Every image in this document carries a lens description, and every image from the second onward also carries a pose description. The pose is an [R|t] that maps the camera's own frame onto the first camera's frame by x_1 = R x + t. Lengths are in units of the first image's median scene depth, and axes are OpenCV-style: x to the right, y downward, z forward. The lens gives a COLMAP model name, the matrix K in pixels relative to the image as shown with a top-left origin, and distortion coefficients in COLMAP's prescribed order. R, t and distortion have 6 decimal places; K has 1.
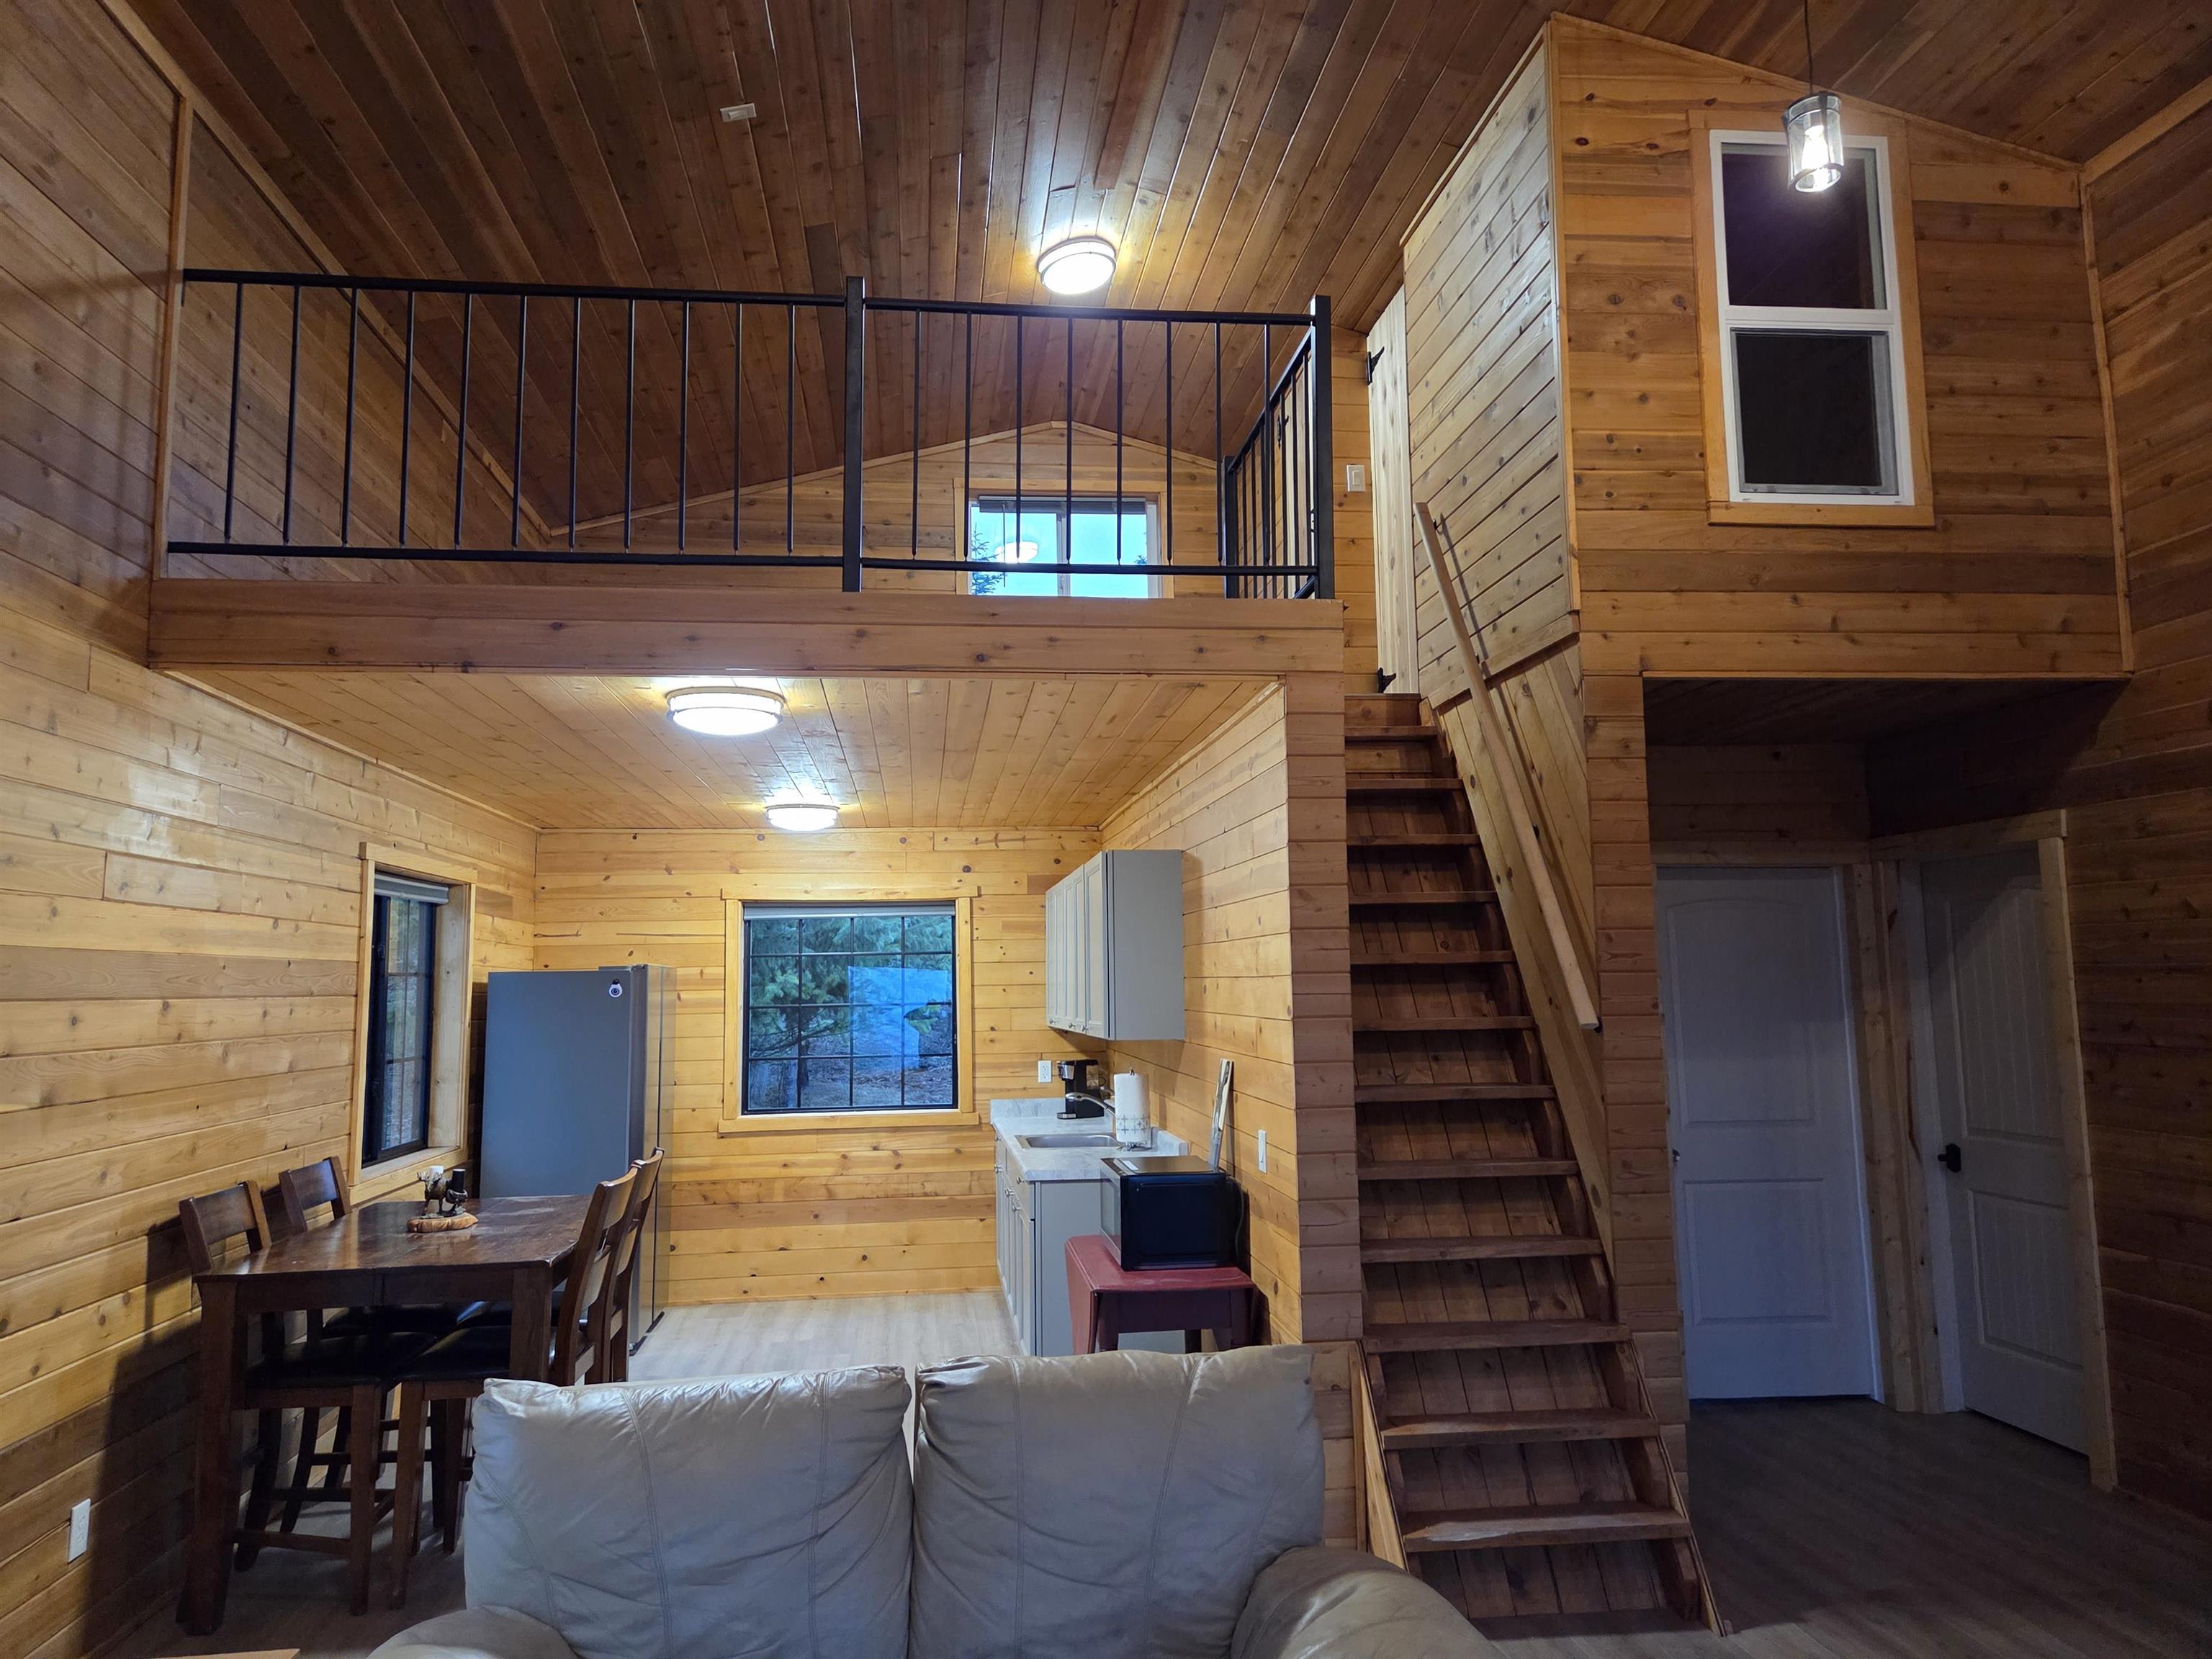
lens RADIAL K [[1475.4, 0, 1094.2], [0, 1475.4, 818.5], [0, 0, 1]] dist [0.071429, -0.057723]
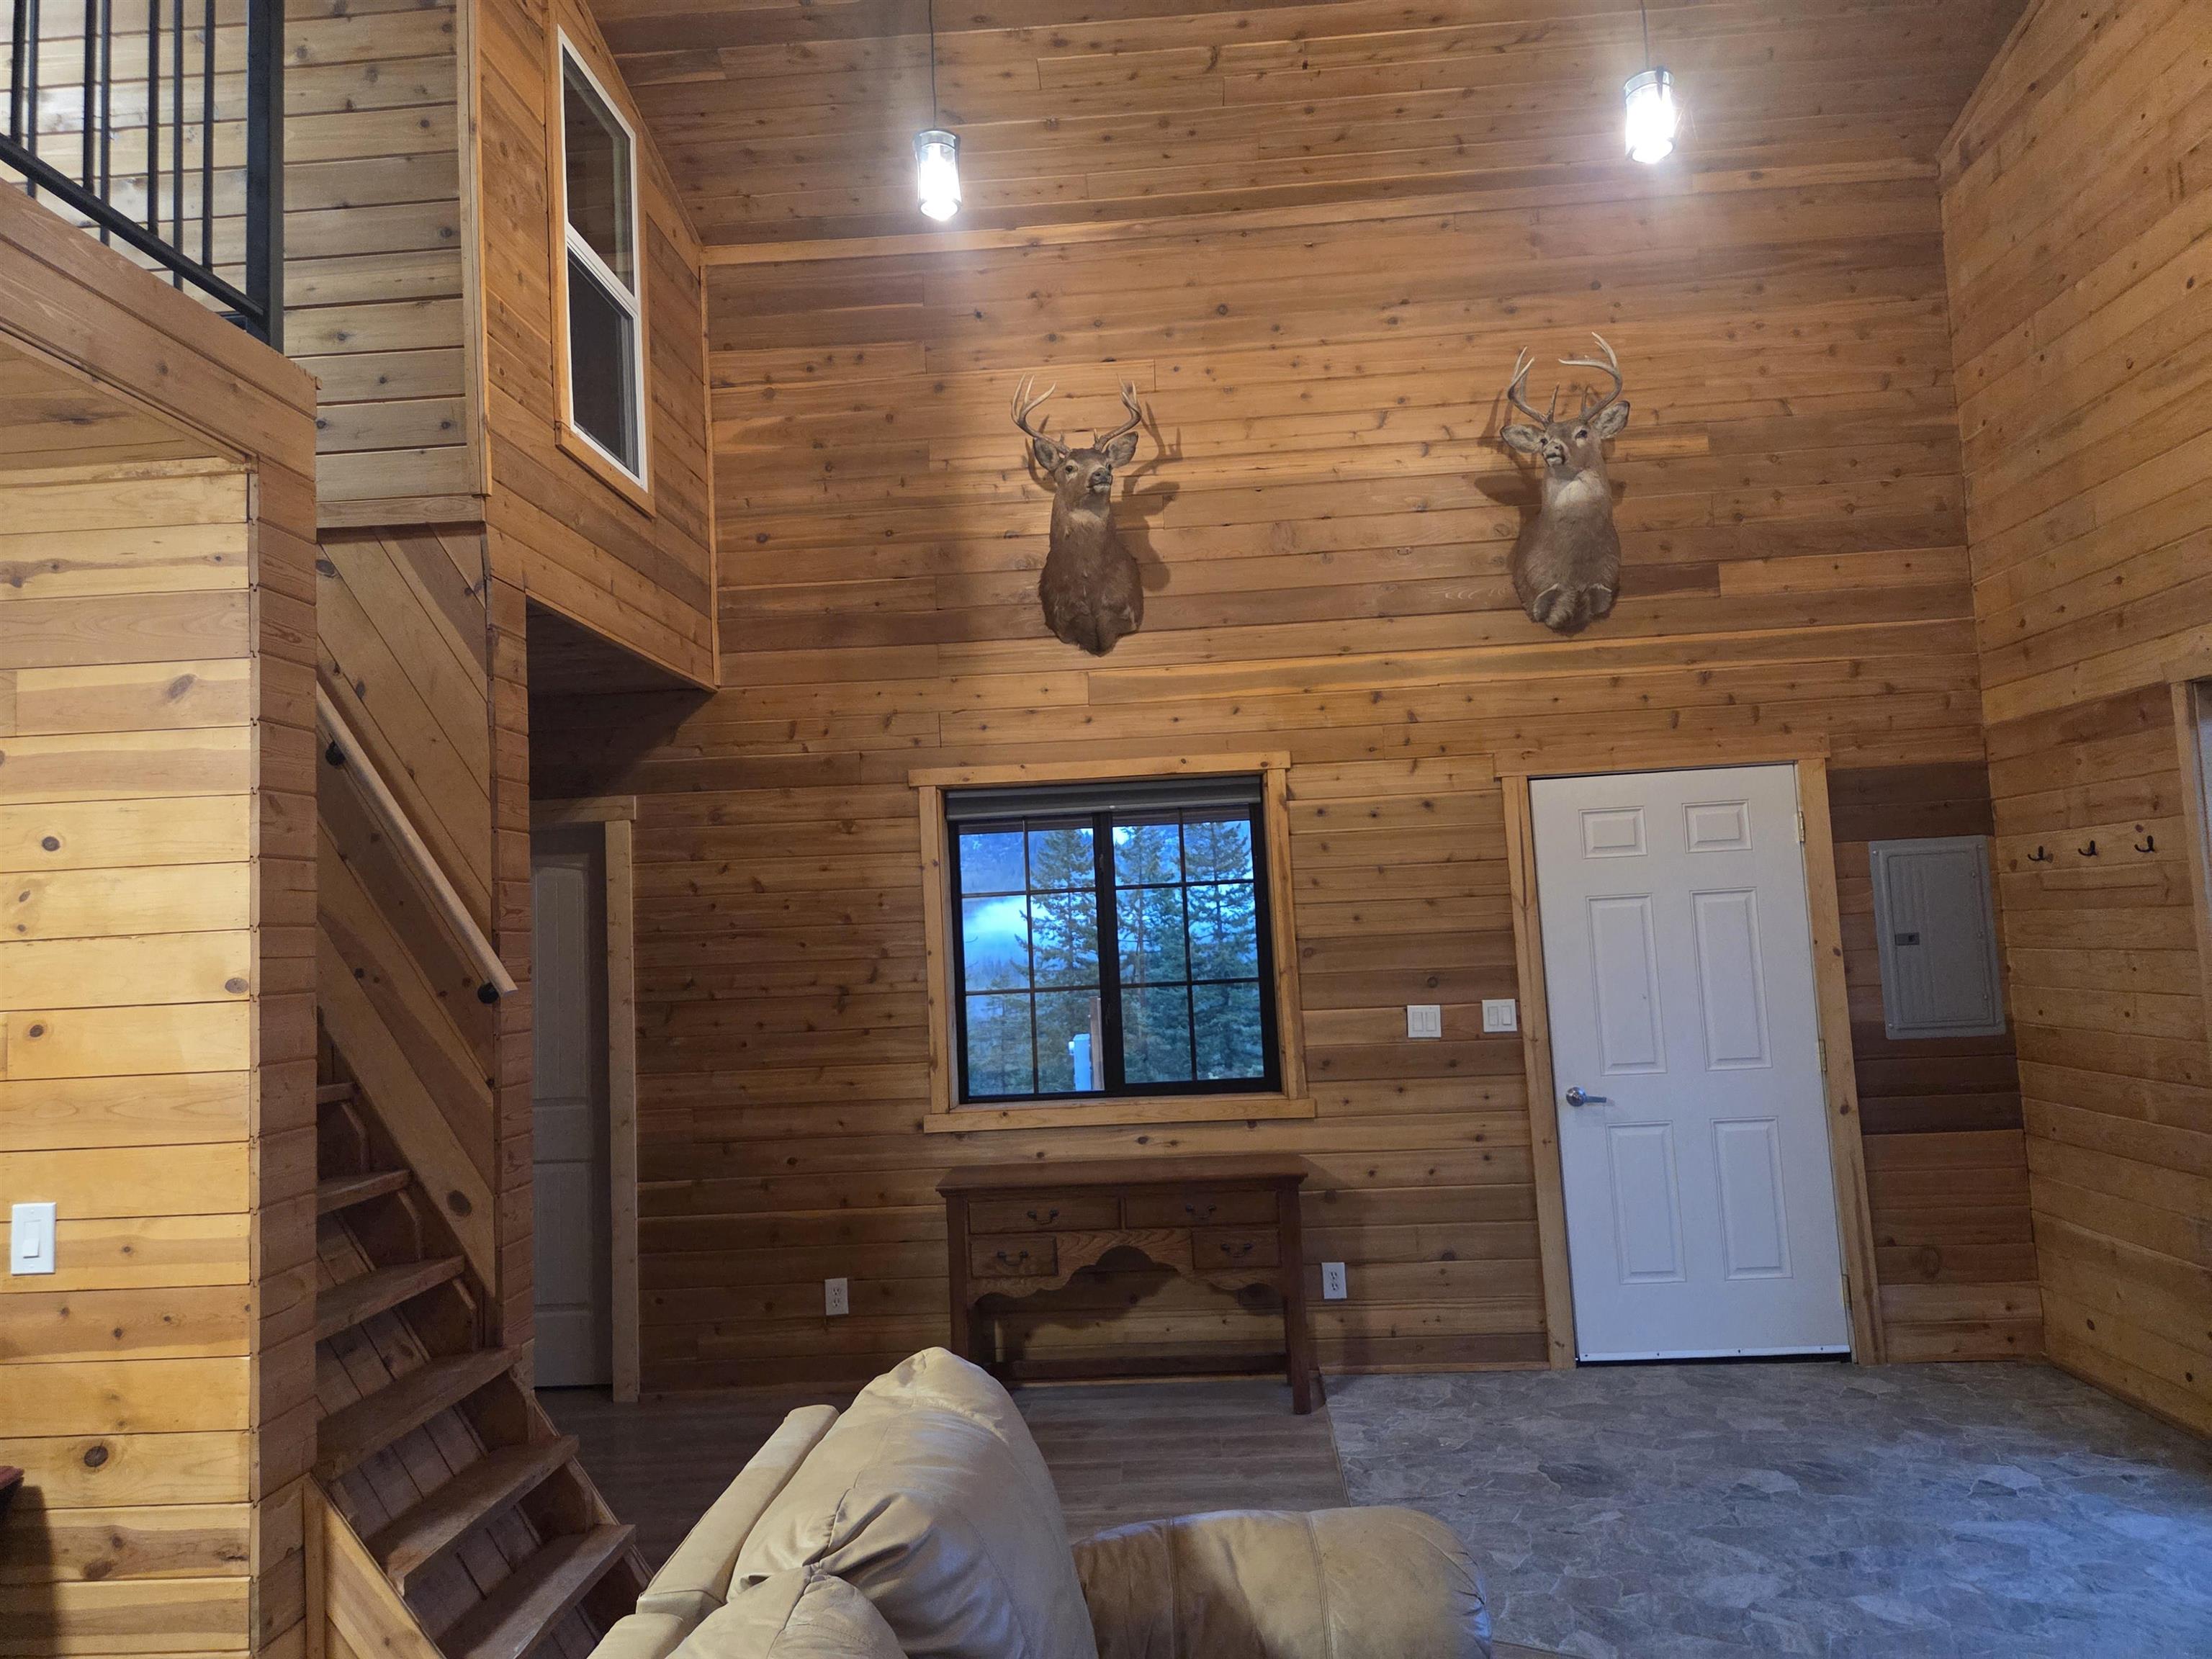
lens RADIAL K [[1475.4, 0, 1118.3], [0, 1475.4, 825.7], [0, 0, 1]] dist [0.071429, -0.057723]
pose [[0.166047, 0.083367, 0.982588, -0.405295], [-0.068166, 0.995007, -0.072901, 0.076754], [-0.983759, -0.054874, 0.170901, 0.483888]]
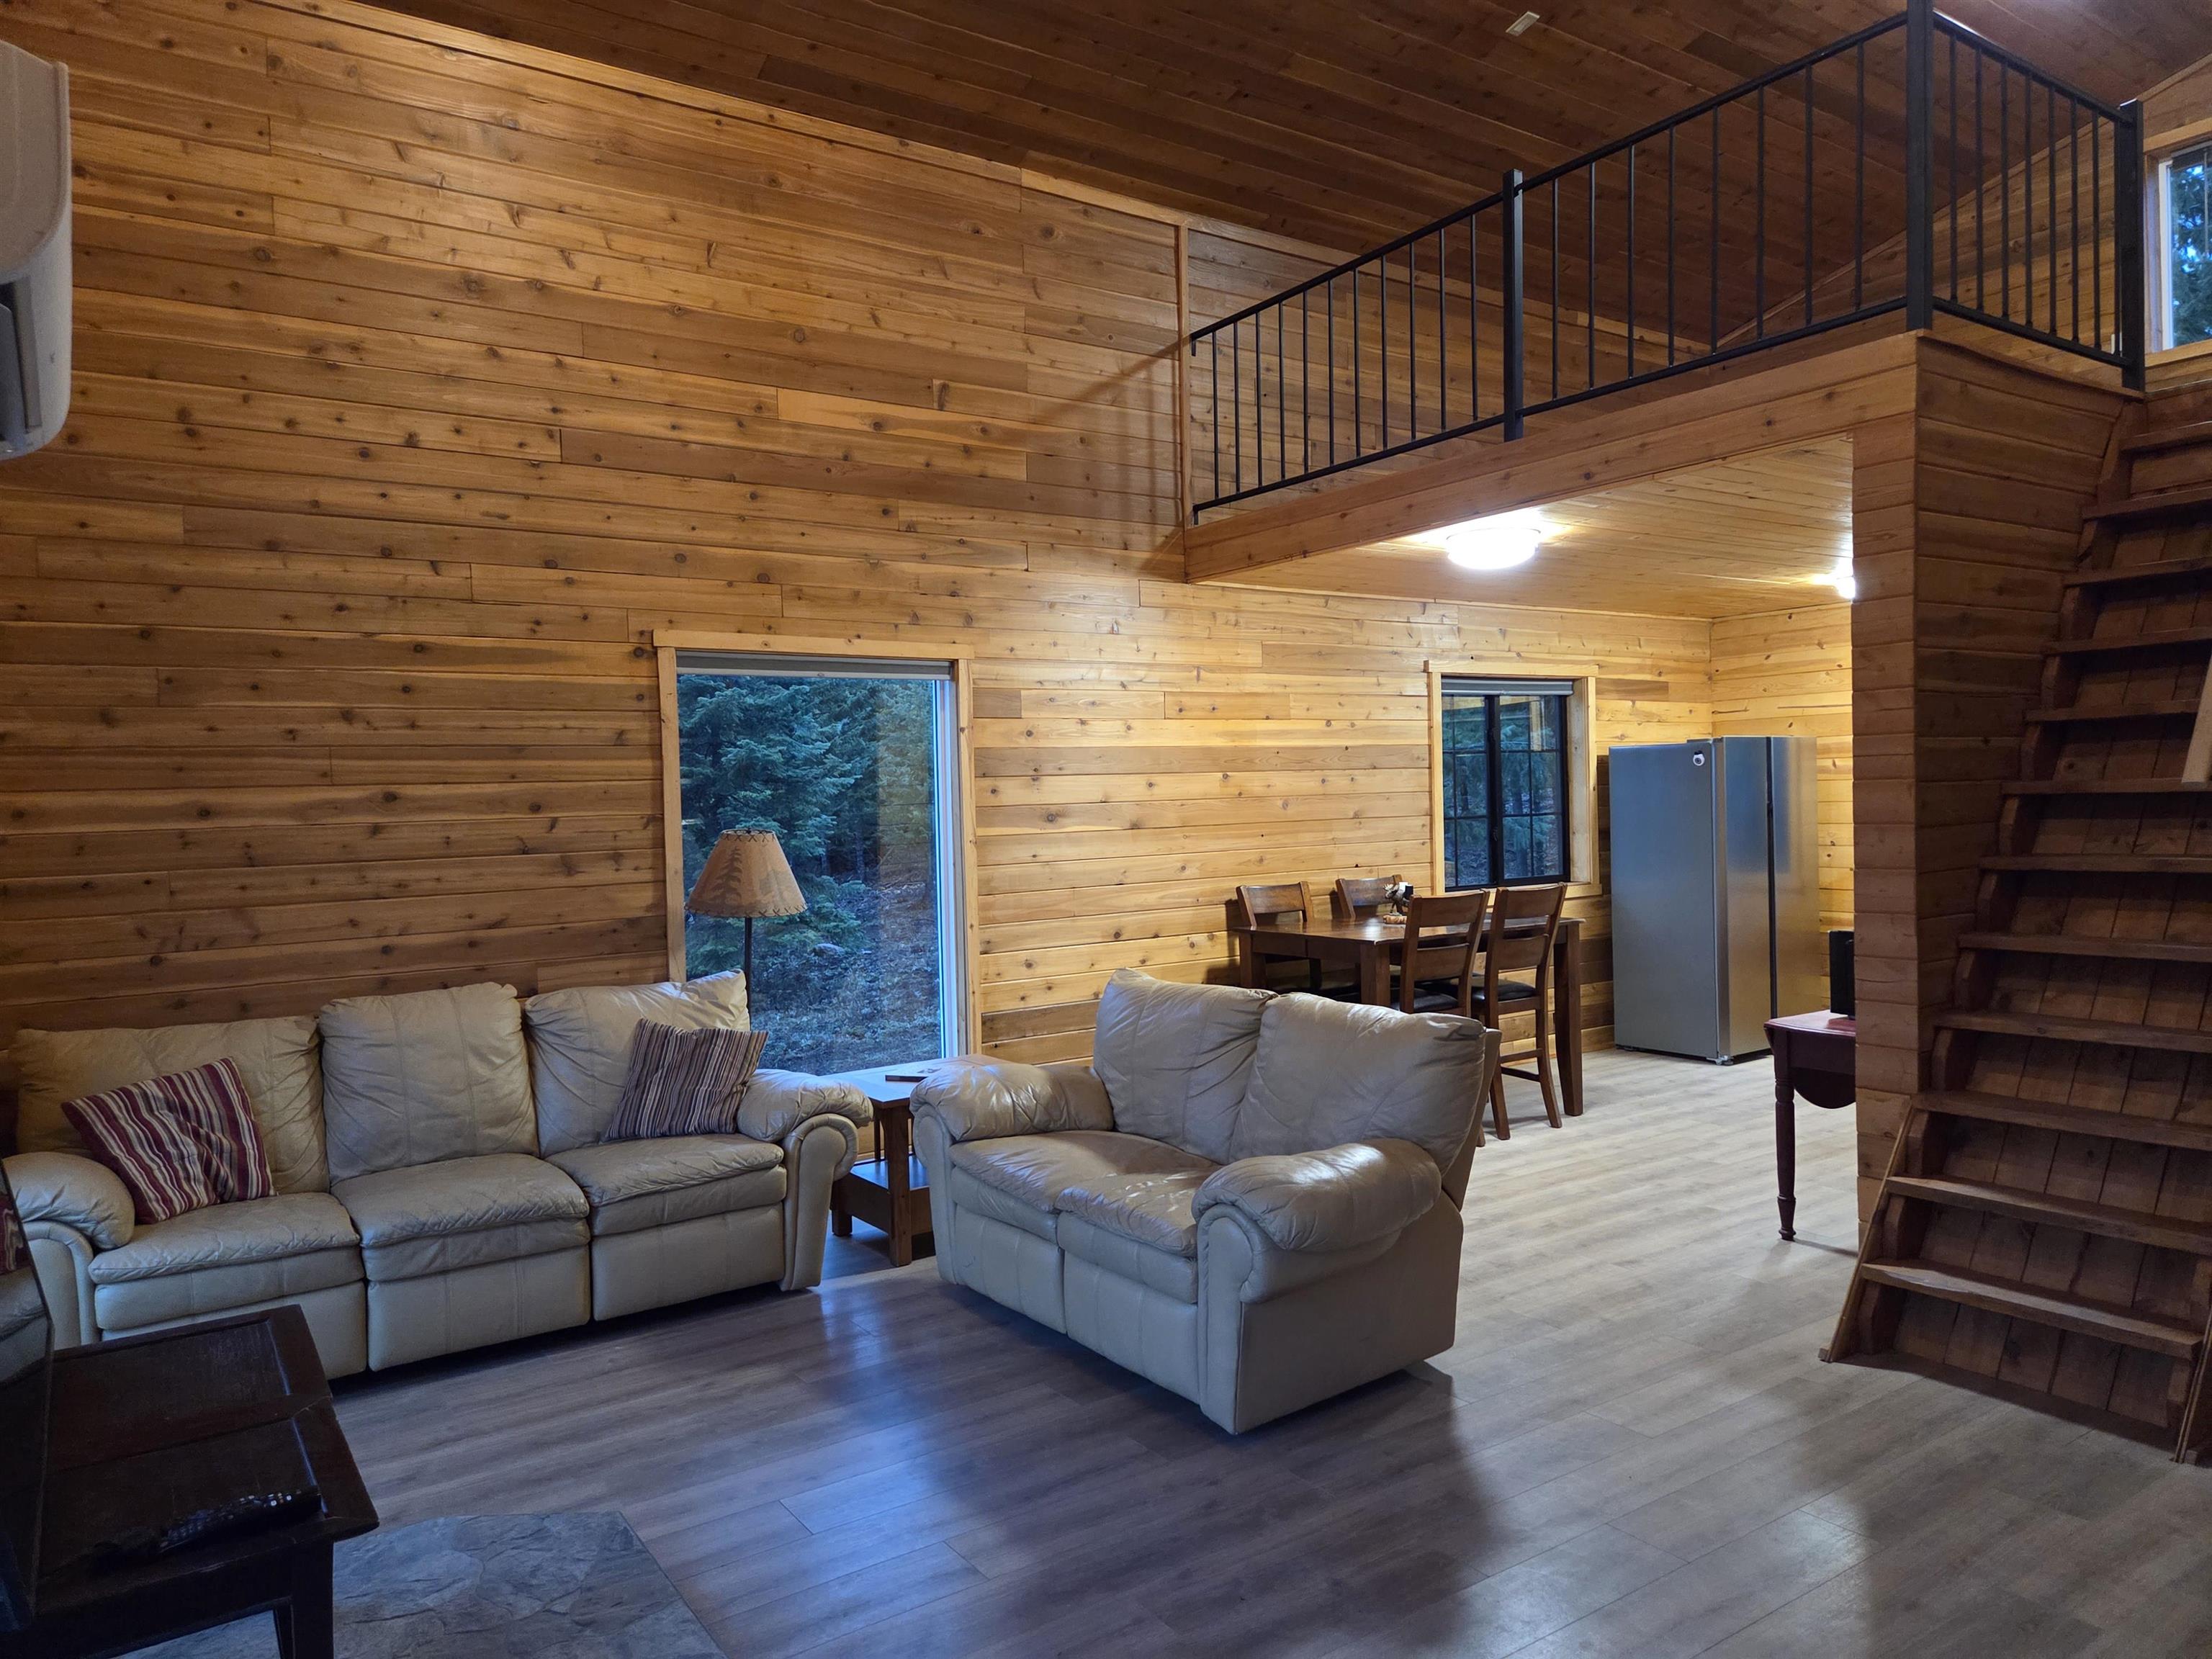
lens RADIAL K [[1475.4, 0, 1094.5], [0, 1475.4, 822.6], [0, 0, 1]] dist [0.071429, -0.057723]
pose [[0.466492, 0.017225, -0.884358, 0.725157], [0.120883, 0.989188, 0.083032, 0.015925], [0.876226, -0.145638, 0.459366, 0.070953]]
